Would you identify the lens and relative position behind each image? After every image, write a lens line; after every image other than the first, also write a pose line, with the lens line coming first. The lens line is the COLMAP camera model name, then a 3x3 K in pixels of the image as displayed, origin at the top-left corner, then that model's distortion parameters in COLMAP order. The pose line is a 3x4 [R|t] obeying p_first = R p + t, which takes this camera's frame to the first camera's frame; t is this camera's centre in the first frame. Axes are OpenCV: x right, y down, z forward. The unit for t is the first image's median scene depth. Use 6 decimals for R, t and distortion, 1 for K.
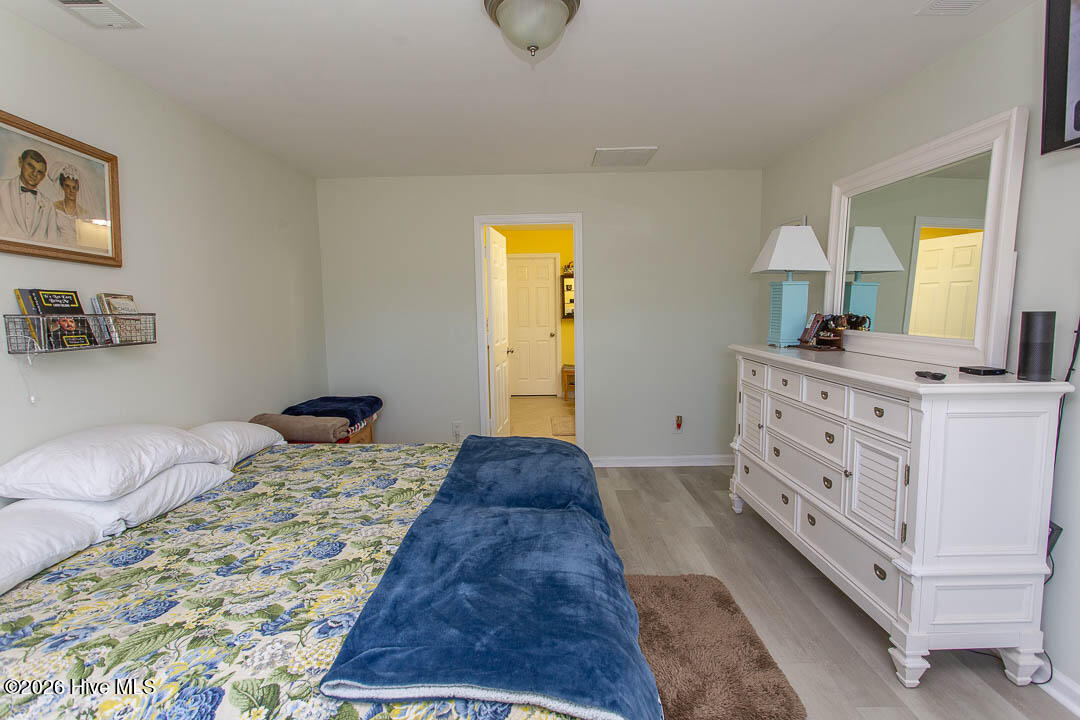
lens RADIAL K [[511.6, 0, 533.3], [0, 511.6, 357.0], [0, 0, 1]] dist [0.012069, 0.000249]
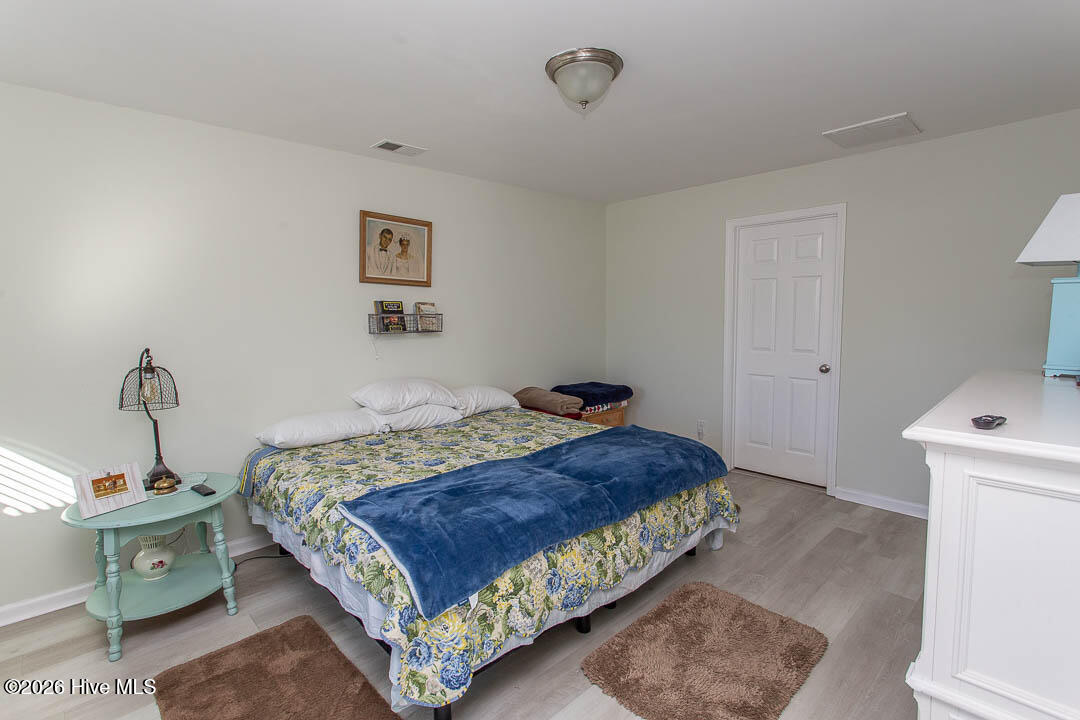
lens RADIAL K [[514.8, 0, 539.1], [0, 514.8, 355.6], [0, 0, 1]] dist [0.000746, 0.000190]
pose [[0.698249, 0.073516, -0.712070, 0.779167], [-0.073723, 0.996809, 0.030621, -0.028285], [0.712048, 0.031115, 0.701441, 0.073651]]
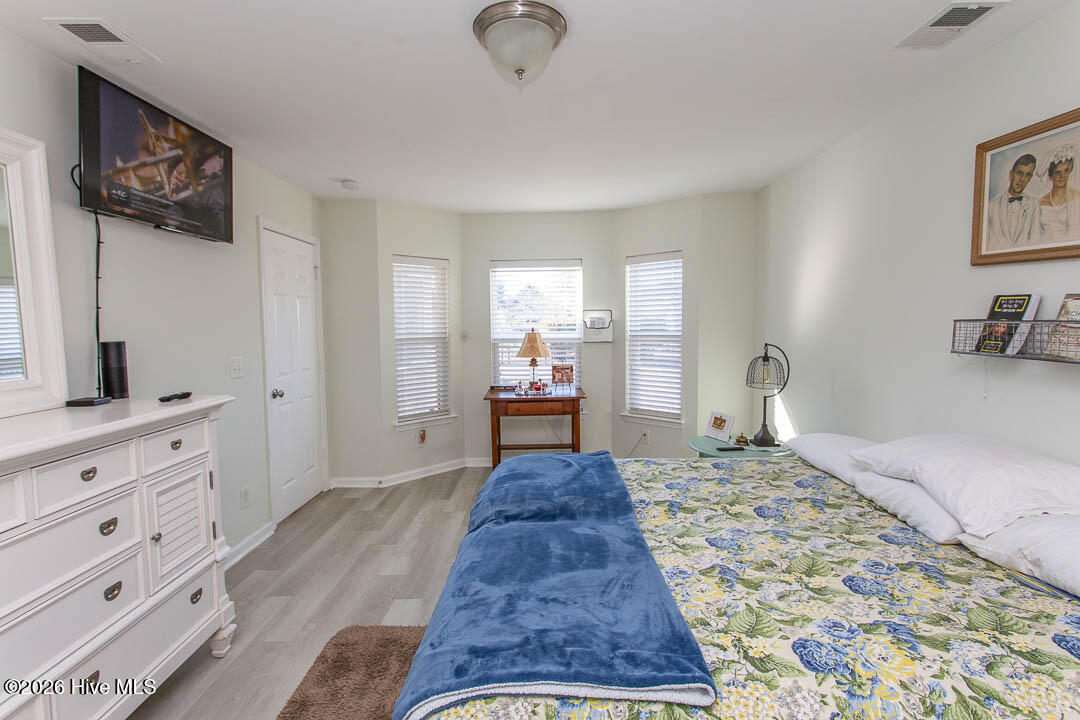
lens RADIAL K [[514.8, 0, 539.1], [0, 514.8, 355.6], [0, 0, 1]] dist [0.000746, 0.000190]
pose [[-0.999518, 0.030220, -0.007175, -0.012713], [0.028573, 0.985191, 0.169062, -0.201829], [0.012177, 0.168775, -0.985579, 1.922212]]
